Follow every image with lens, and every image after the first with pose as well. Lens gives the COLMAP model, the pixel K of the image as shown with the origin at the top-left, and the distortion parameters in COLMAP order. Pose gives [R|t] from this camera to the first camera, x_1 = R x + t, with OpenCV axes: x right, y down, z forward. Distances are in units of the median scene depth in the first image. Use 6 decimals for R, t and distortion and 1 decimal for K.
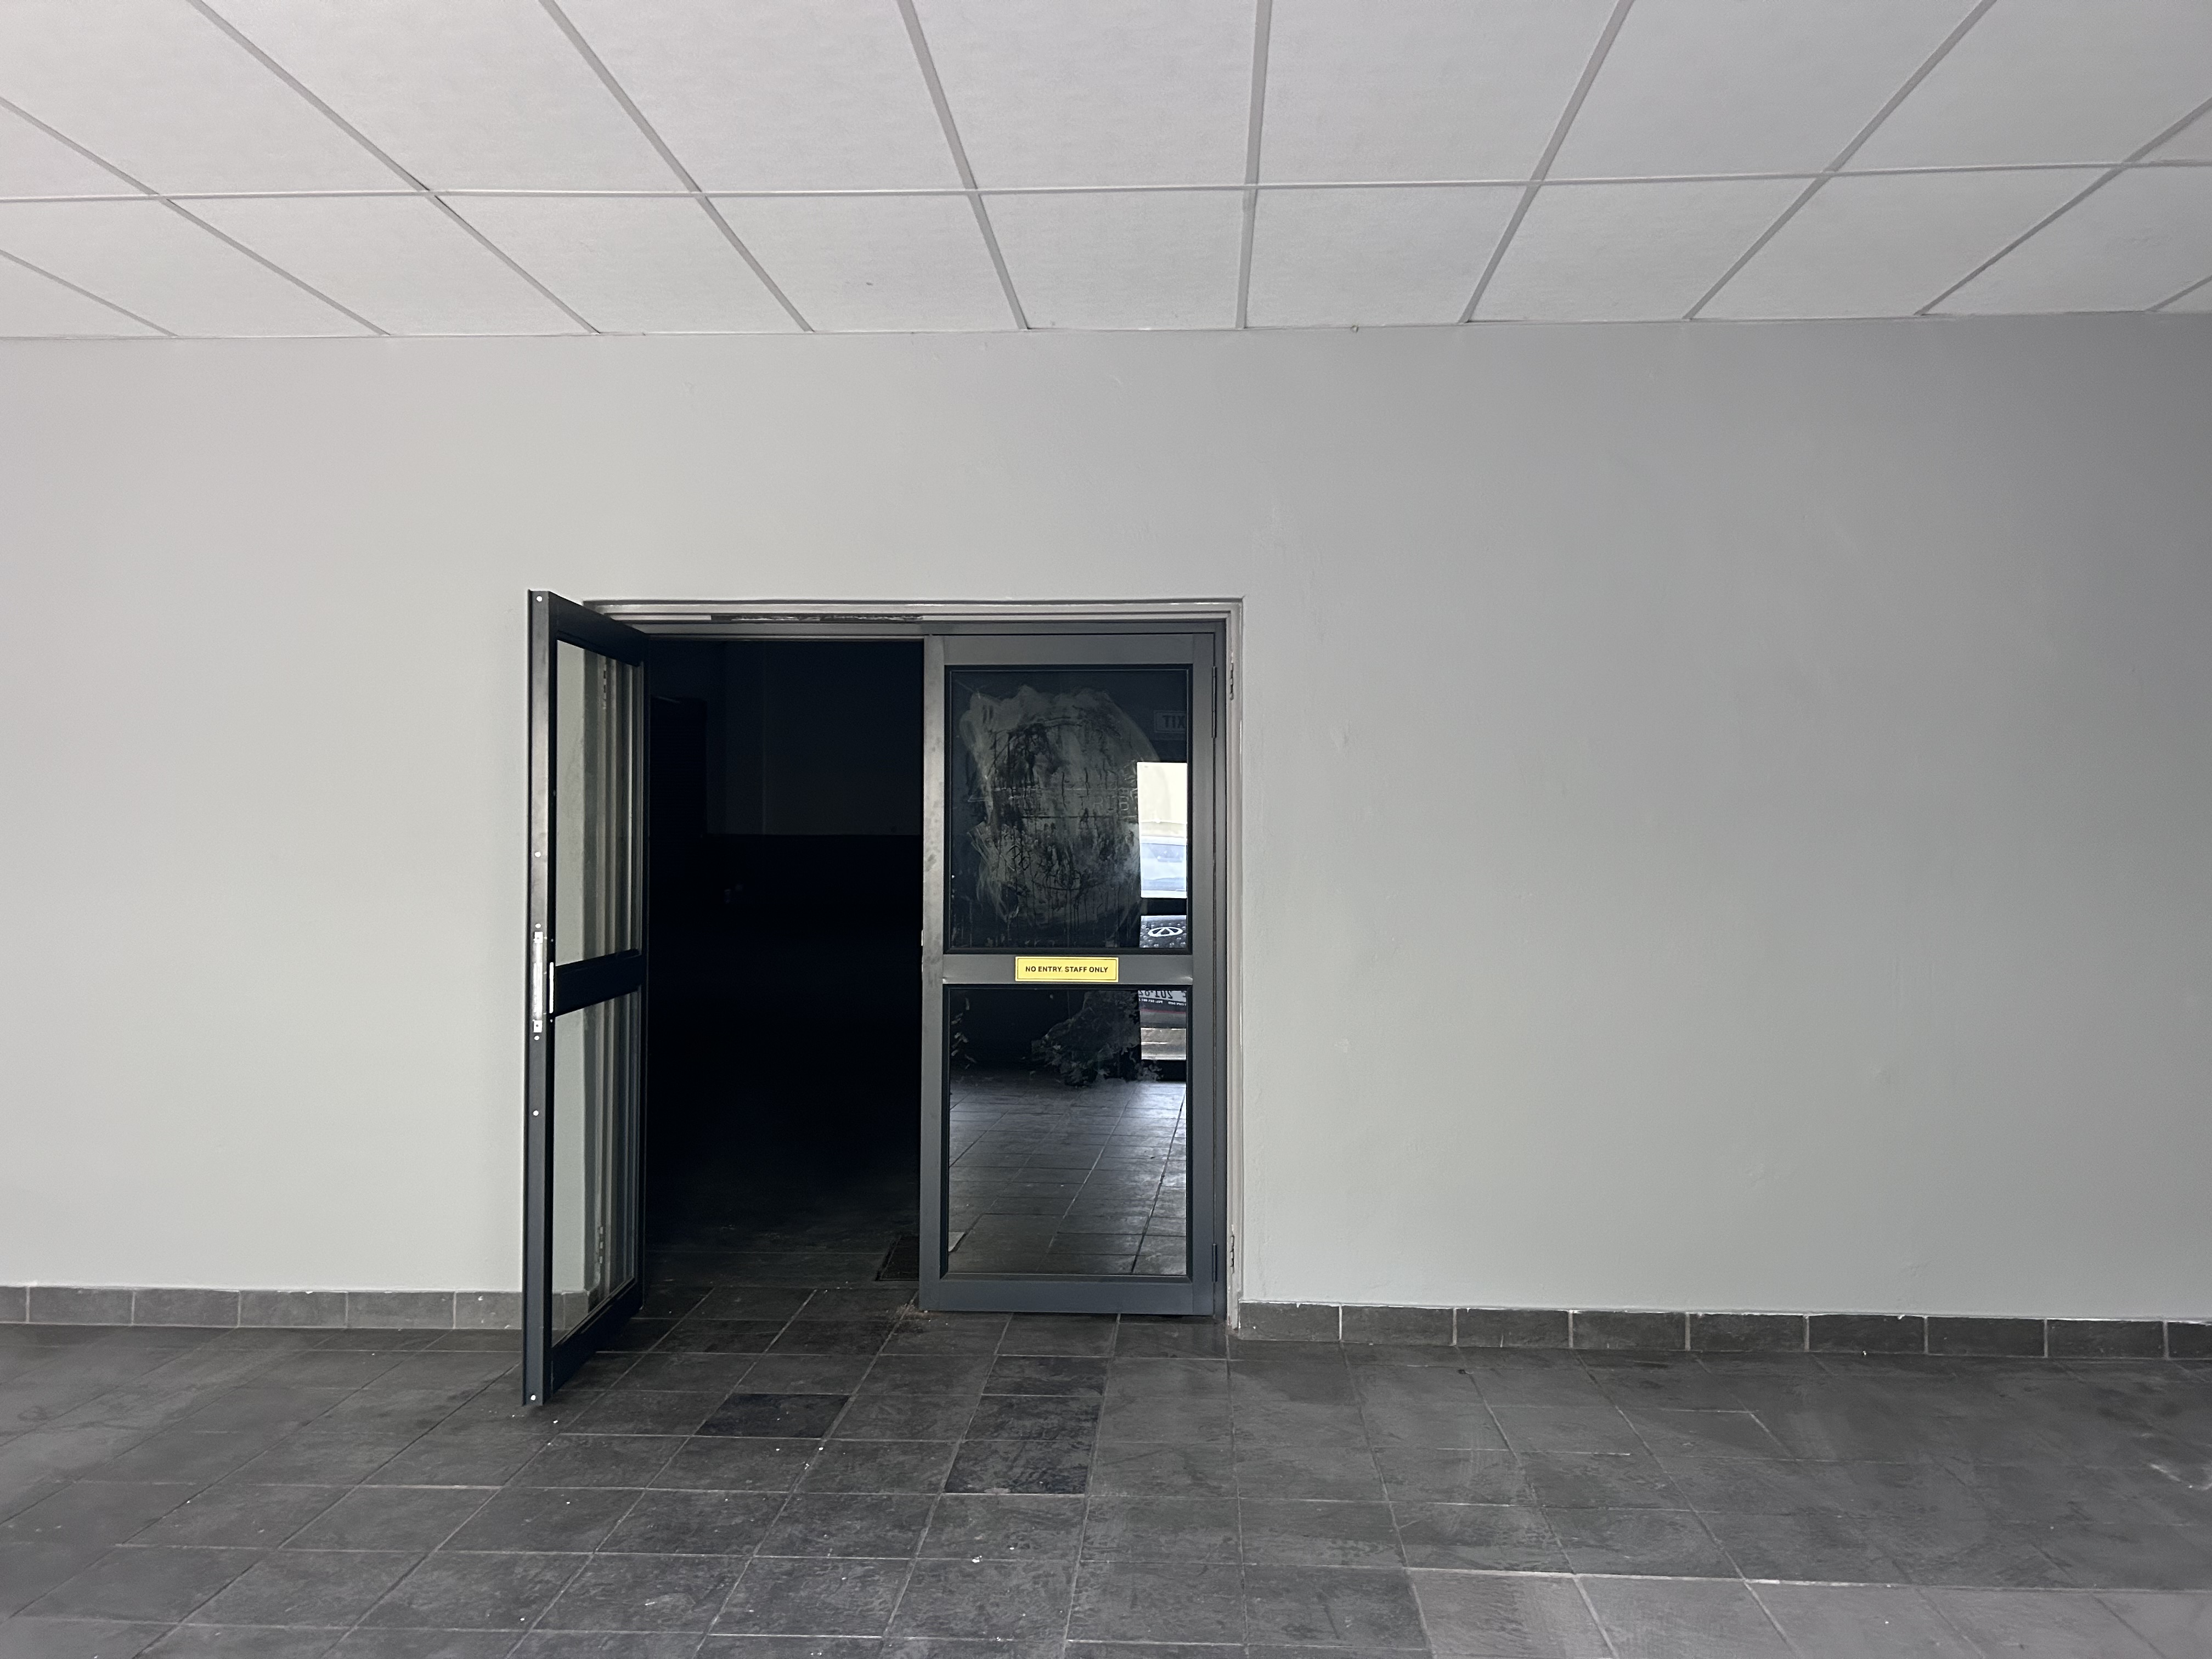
lens RADIAL K [[1661.8, 0, 1105.7], [0, 1661.8, 809.4], [0, 0, 1]] dist [0.055683, -0.059891]
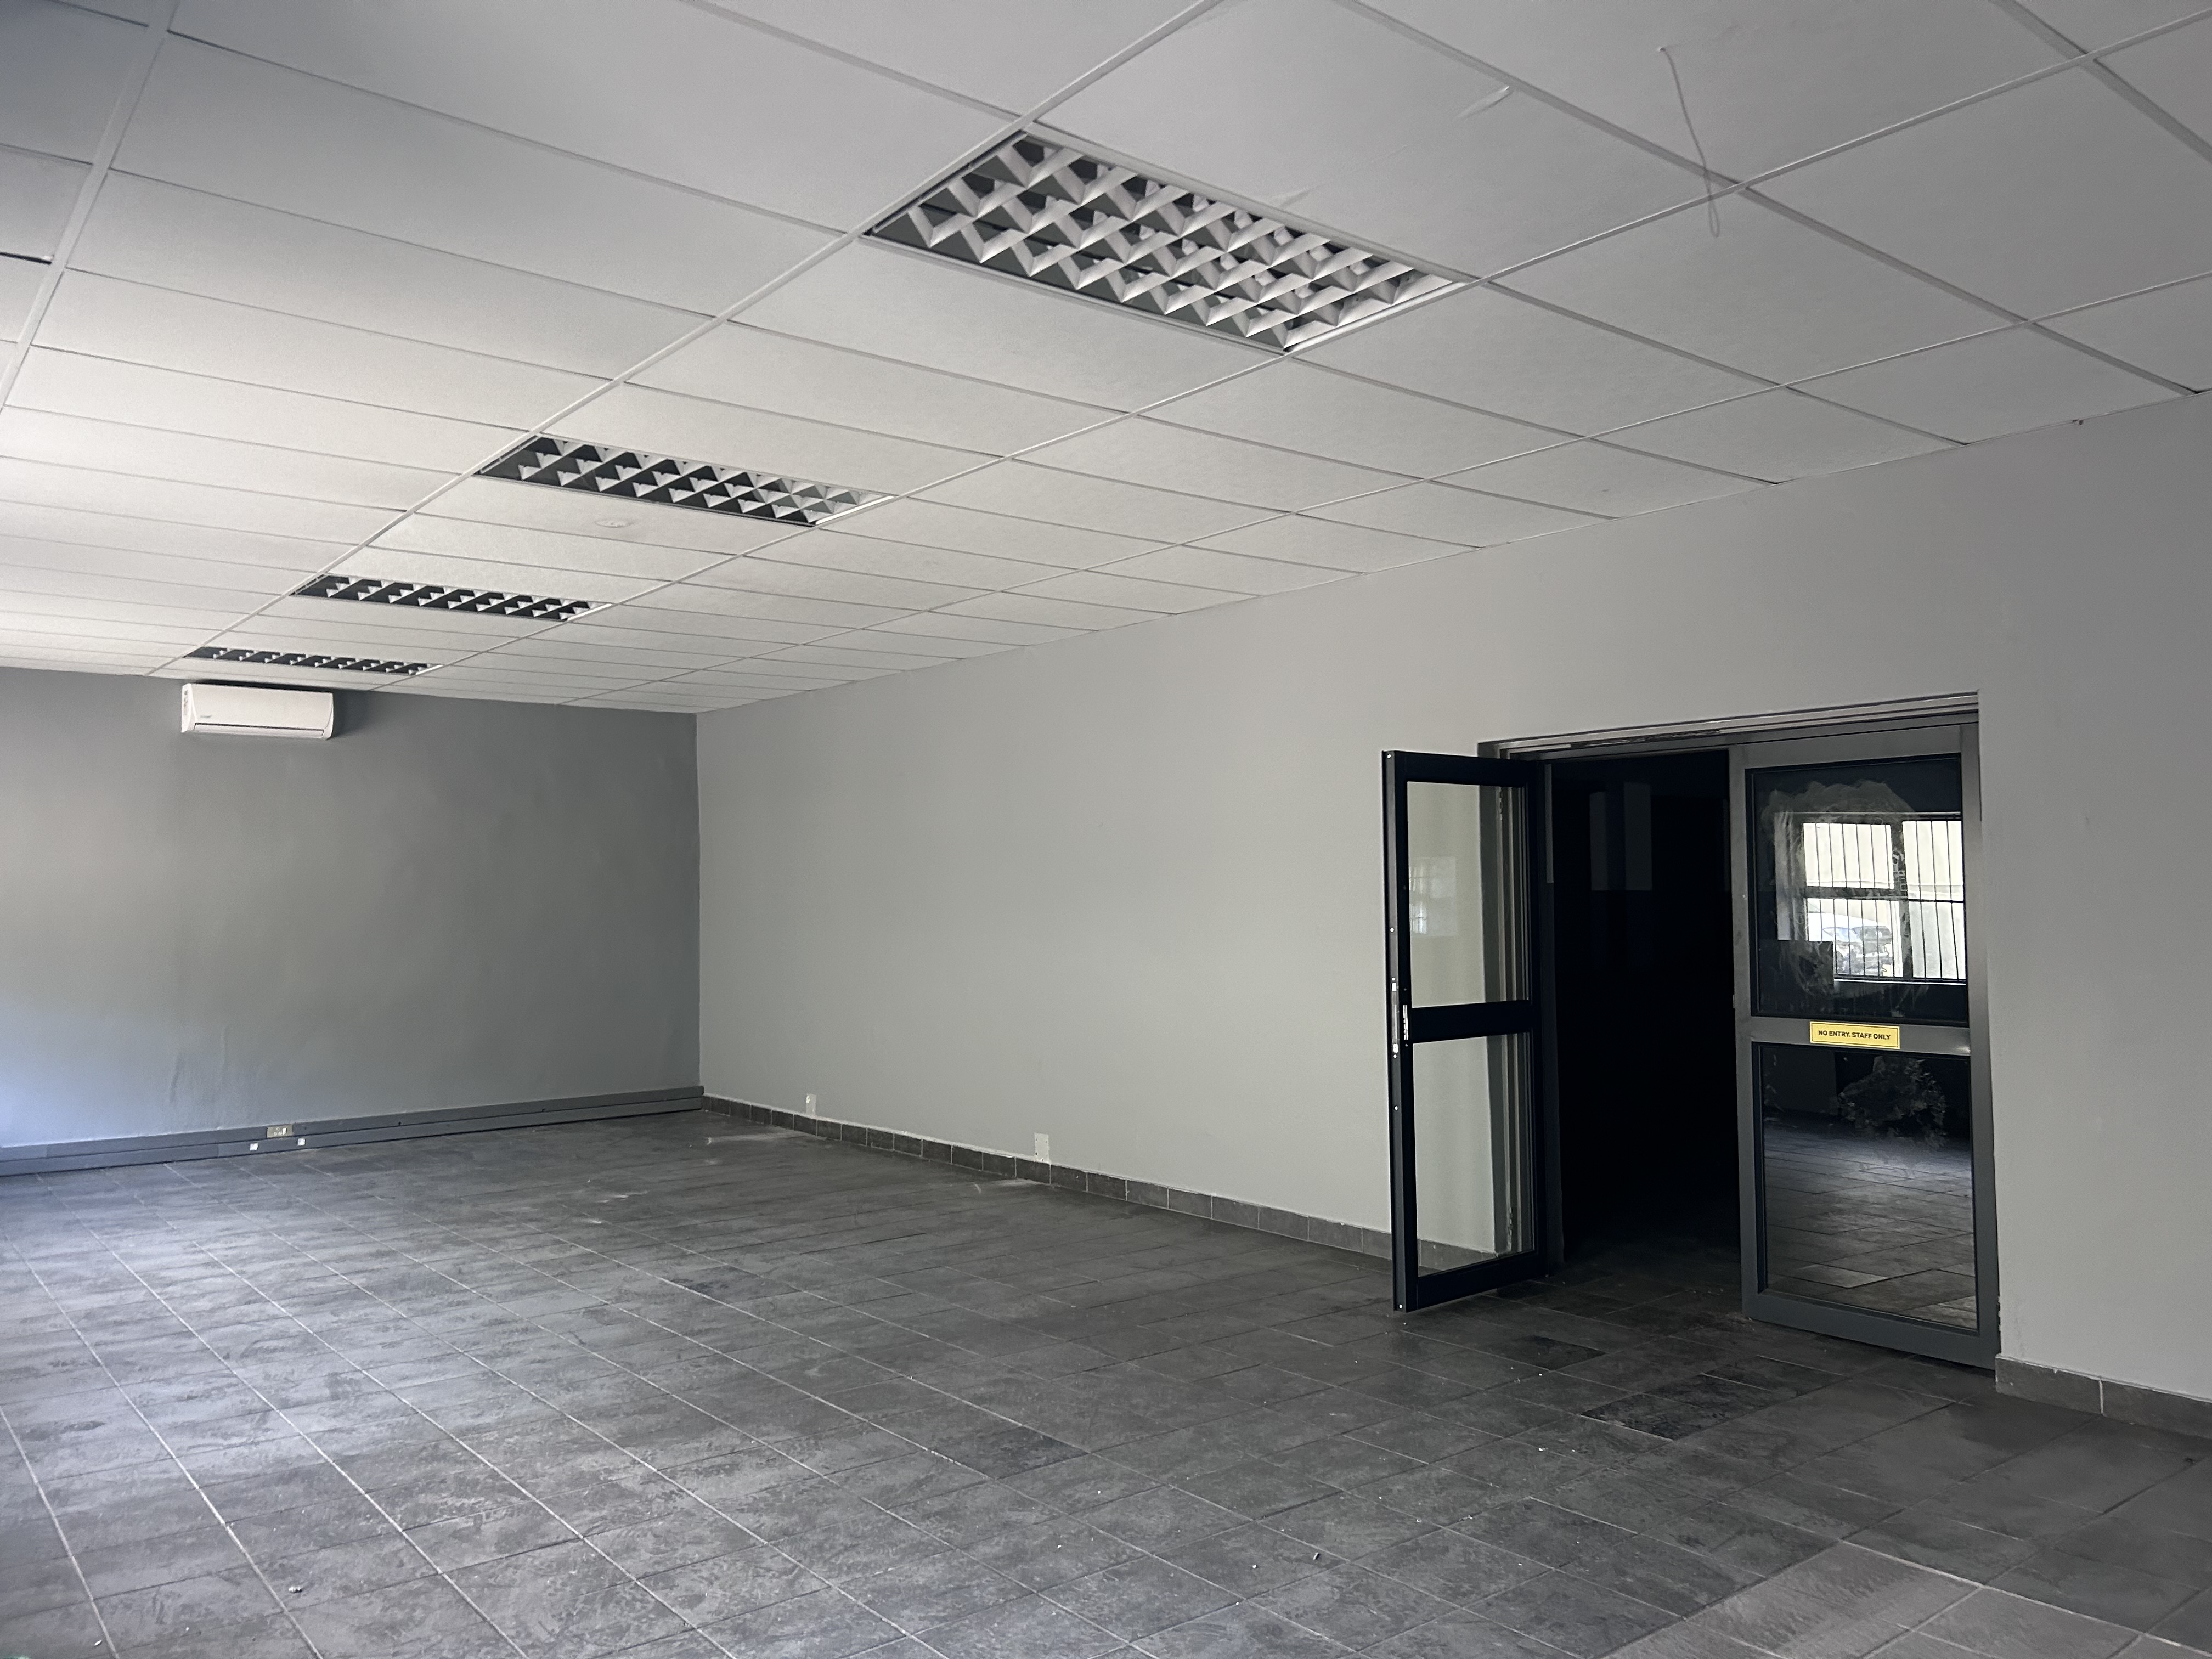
lens RADIAL K [[1661.8, 0, 1117.2], [0, 1661.8, 811.3], [0, 0, 1]] dist [0.055683, -0.059891]
pose [[0.663612, -0.046242, -0.746646, 0.536615], [0.024961, 0.998901, -0.039680, -0.023150], [0.747660, 0.007695, 0.664037, -0.132888]]
